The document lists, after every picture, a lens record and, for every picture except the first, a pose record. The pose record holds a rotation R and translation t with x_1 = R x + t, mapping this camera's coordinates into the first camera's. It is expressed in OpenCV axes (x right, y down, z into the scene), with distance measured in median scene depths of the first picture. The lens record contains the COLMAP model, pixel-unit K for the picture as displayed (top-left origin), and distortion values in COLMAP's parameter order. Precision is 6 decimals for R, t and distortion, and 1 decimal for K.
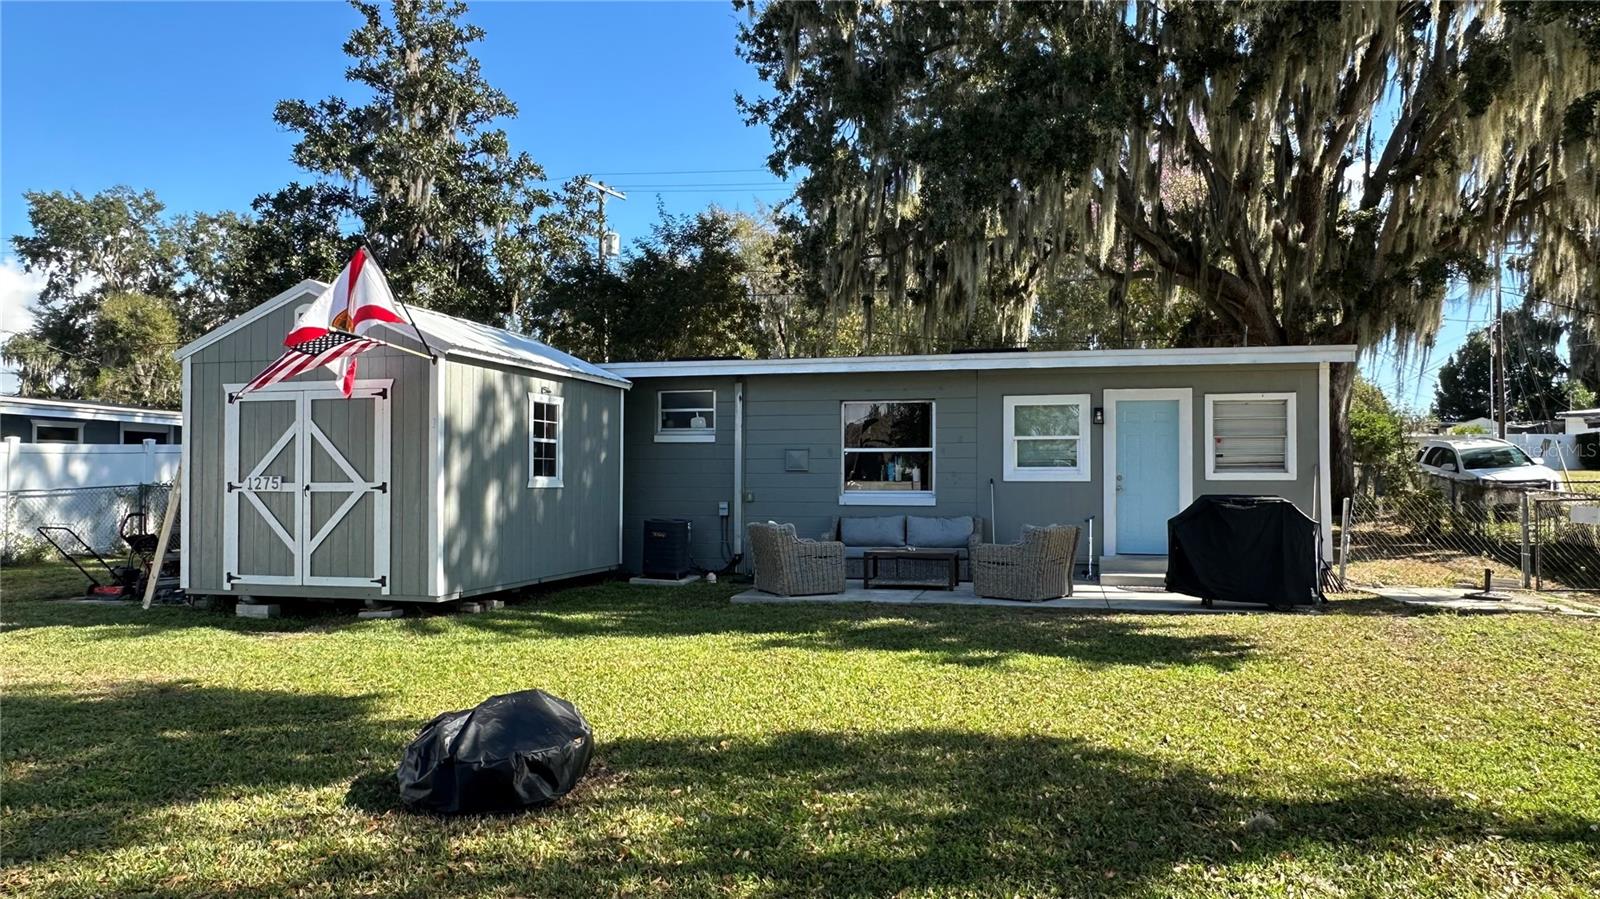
lens RADIAL K [[1064.7, 0, 800.7], [0, 1064.7, 457.8], [0, 0, 1]] dist [-0.001645, 0.002358]
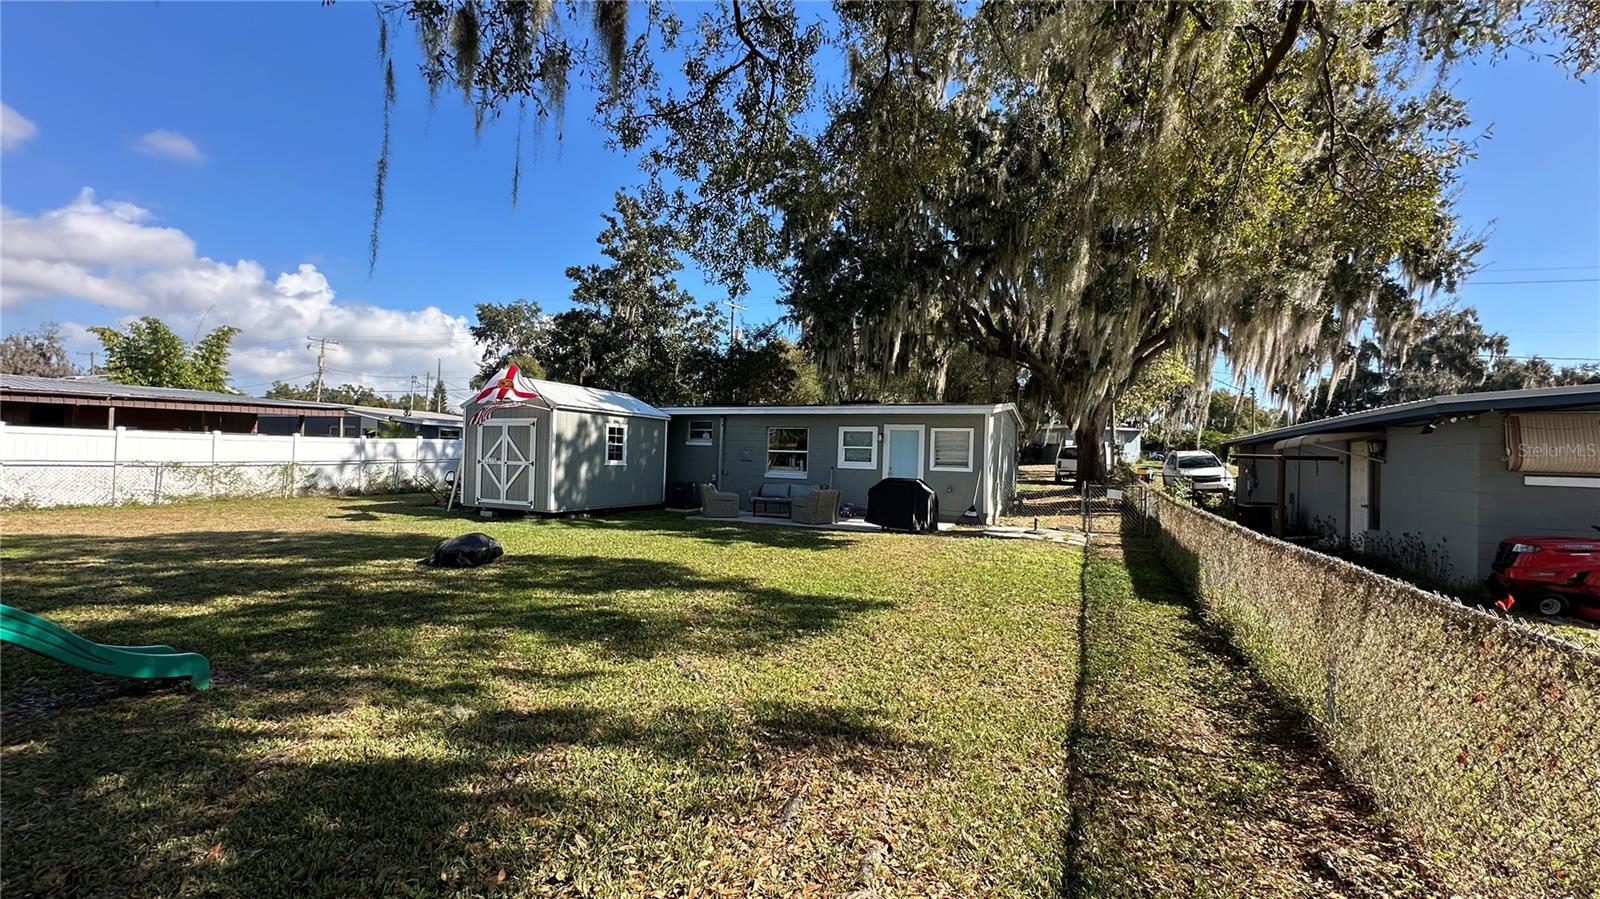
lens RADIAL K [[640.2, 0, 802.5], [0, 640.2, 452.2], [0, 0, 1]] dist [-0.000973, -0.000179]
pose [[0.984499, 0.023663, -0.173788, 0.336493], [-0.022393, 0.999706, 0.009260, -0.018263], [0.173956, -0.005225, 0.984740, -0.226763]]
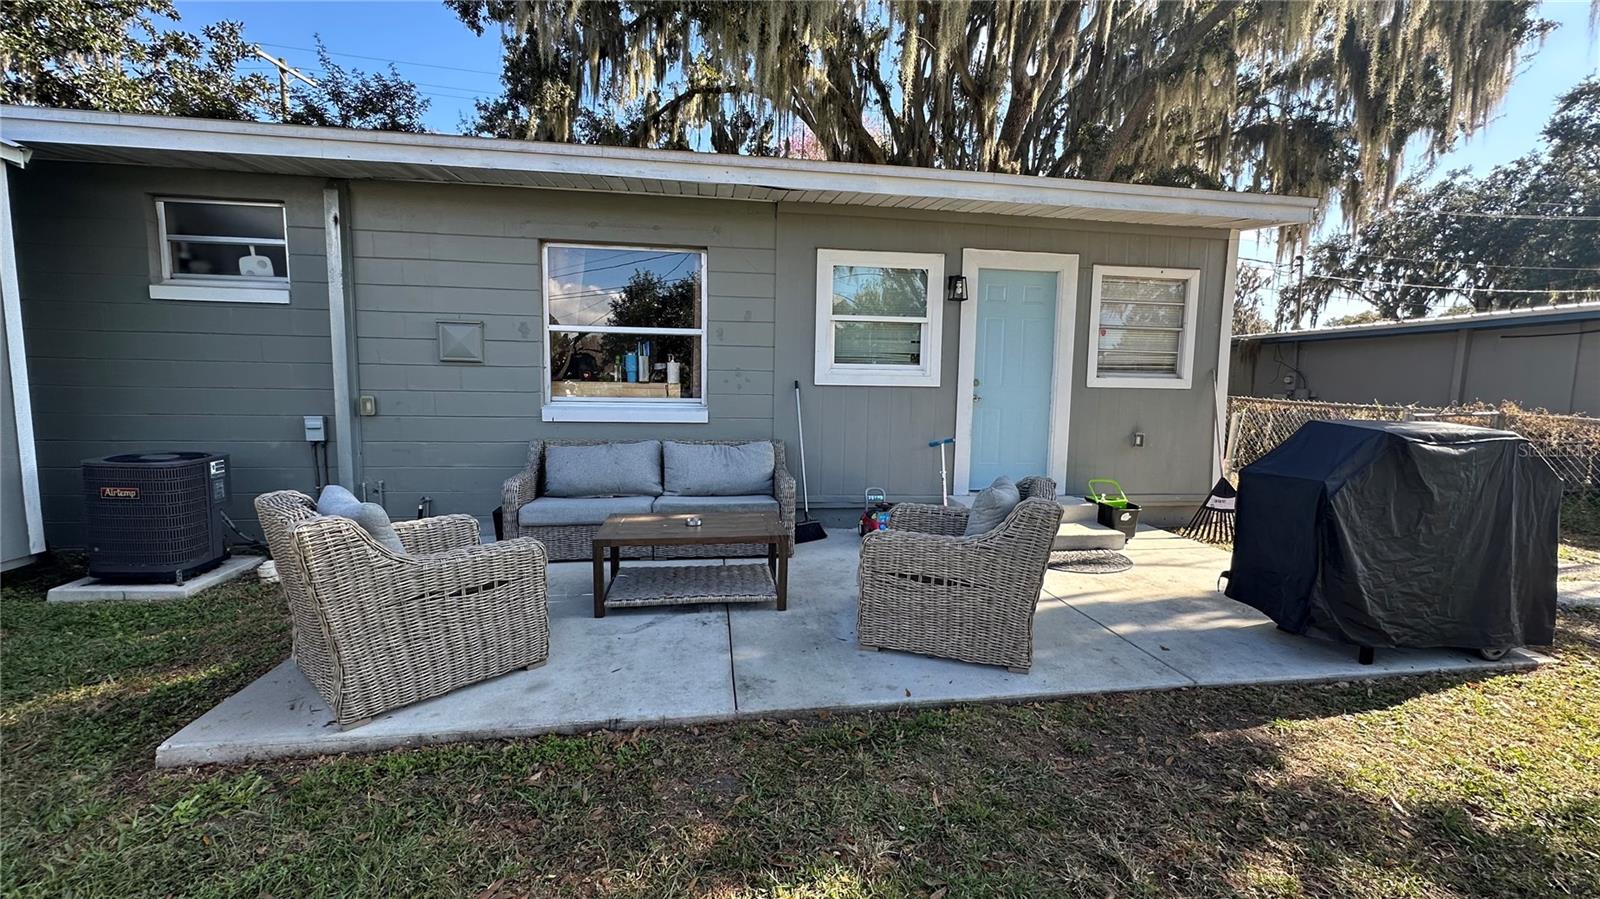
lens RADIAL K [[640.2, 0, 802.5], [0, 640.2, 452.2], [0, 0, 1]] dist [-0.000973, -0.000179]
pose [[0.923651, -0.026644, 0.382308, 0.034293], [-0.022838, 0.991980, 0.124311, 0.014397], [-0.382555, -0.123551, 0.915635, 0.640367]]
